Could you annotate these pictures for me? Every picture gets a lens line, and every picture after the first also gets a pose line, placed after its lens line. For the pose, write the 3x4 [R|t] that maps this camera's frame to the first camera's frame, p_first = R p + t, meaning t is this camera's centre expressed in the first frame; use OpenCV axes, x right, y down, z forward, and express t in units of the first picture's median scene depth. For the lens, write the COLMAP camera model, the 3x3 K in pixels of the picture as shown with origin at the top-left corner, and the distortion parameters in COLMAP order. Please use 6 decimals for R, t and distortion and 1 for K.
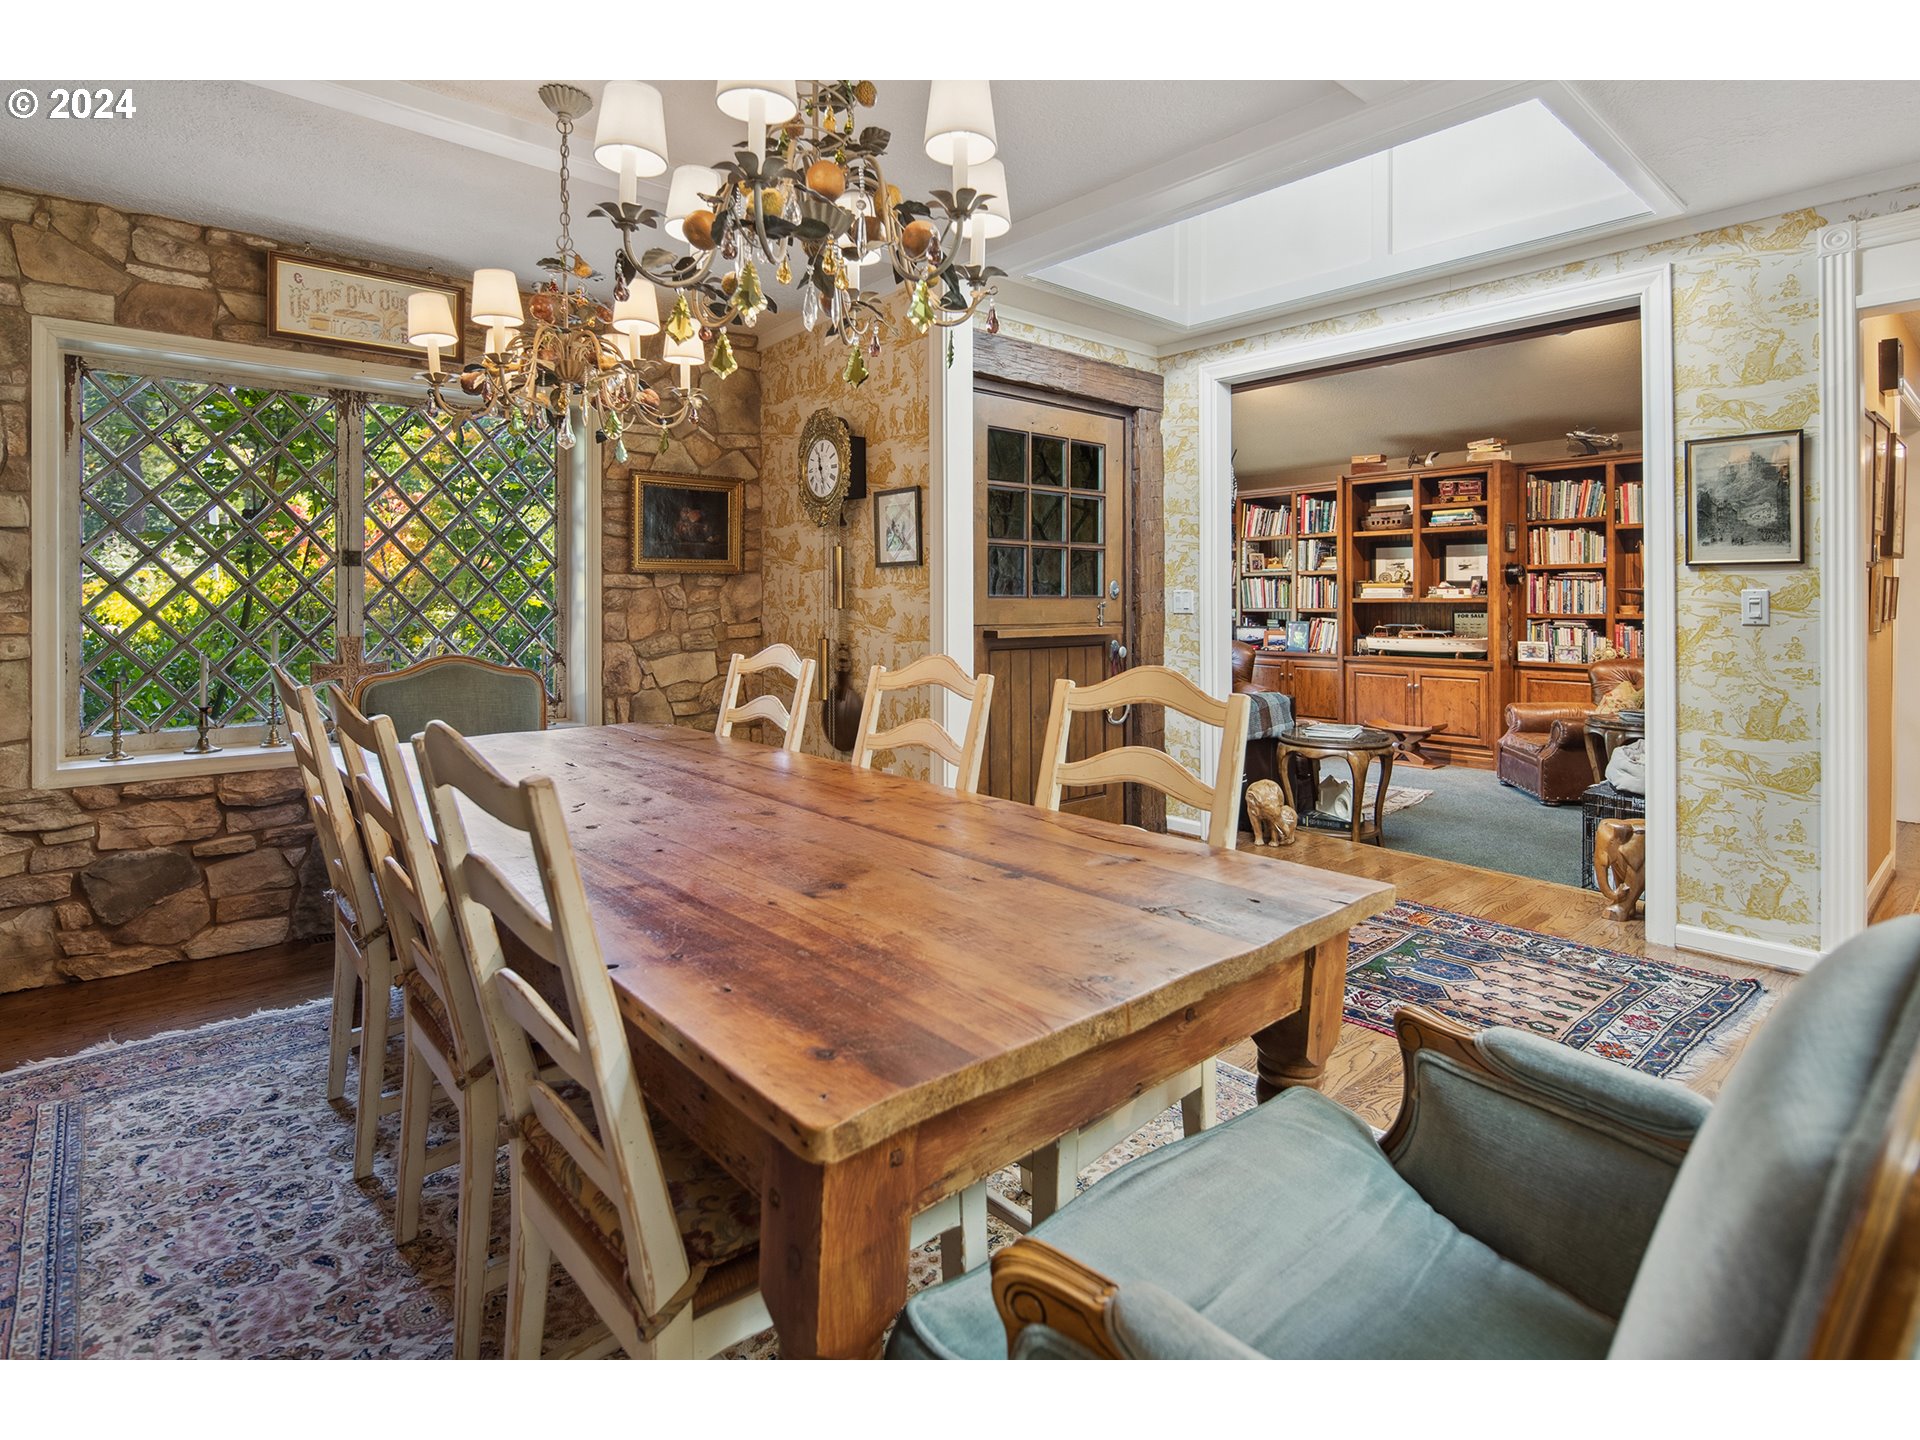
lens RADIAL K [[972.6, 0, 960.6], [0, 972.6, 597.5], [0, 0, 1]] dist [-0.001373, -0.000444]
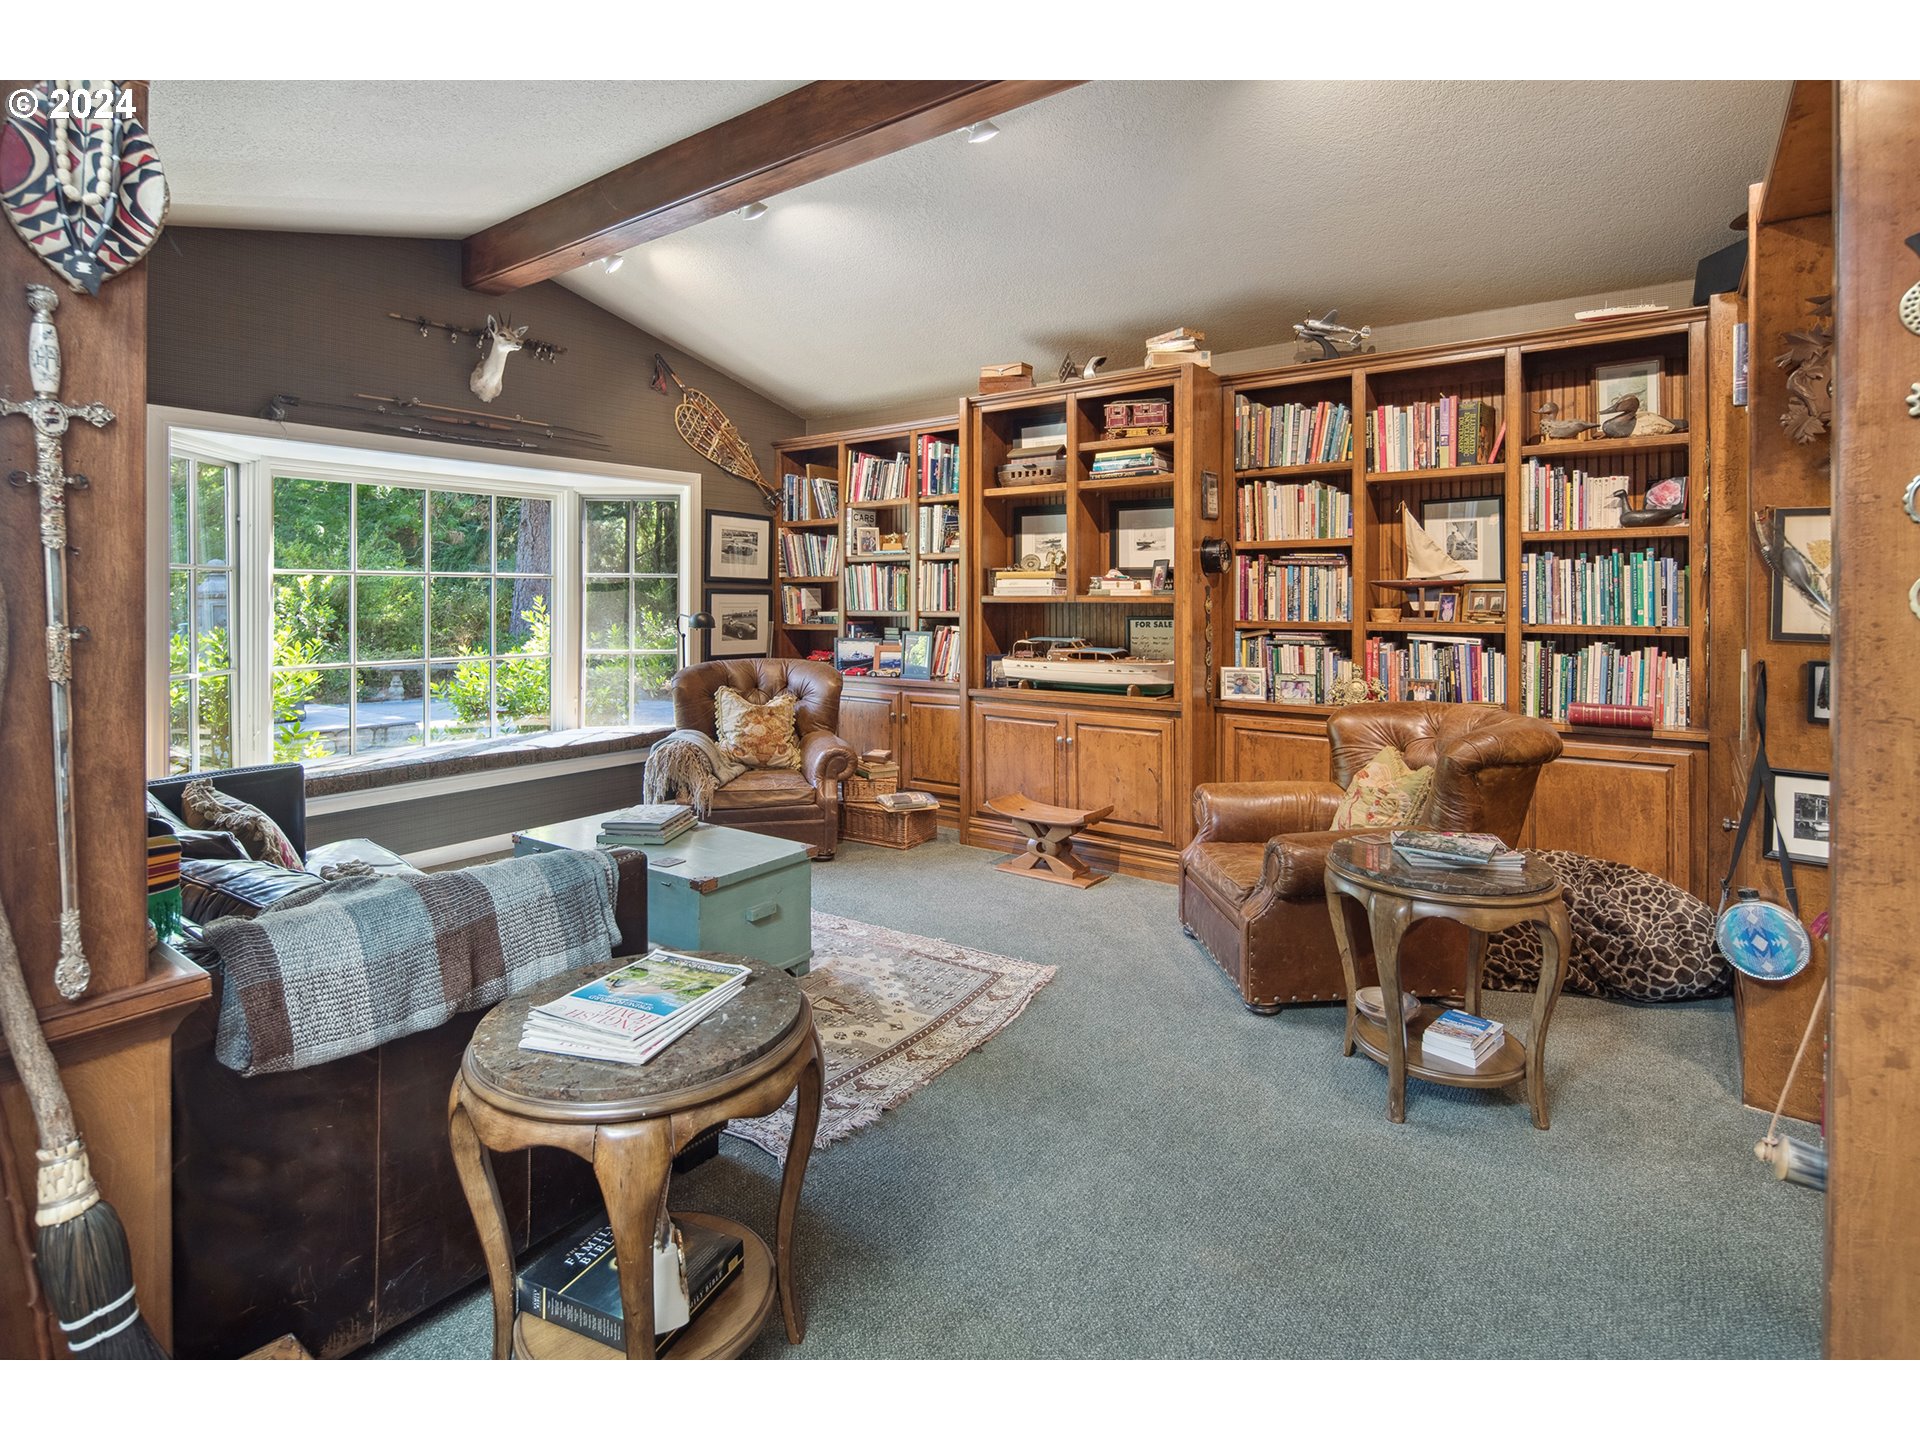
lens RADIAL K [[944.2, 0, 959.2], [0, 944.2, 593.6], [0, 0, 1]] dist [0.001513, 0.000012]
pose [[0.976397, 0.003488, 0.215957, 0.278627], [-0.003058, 0.999993, -0.002326, 0.001070], [-0.215963, 0.001610, 0.976400, 0.446847]]
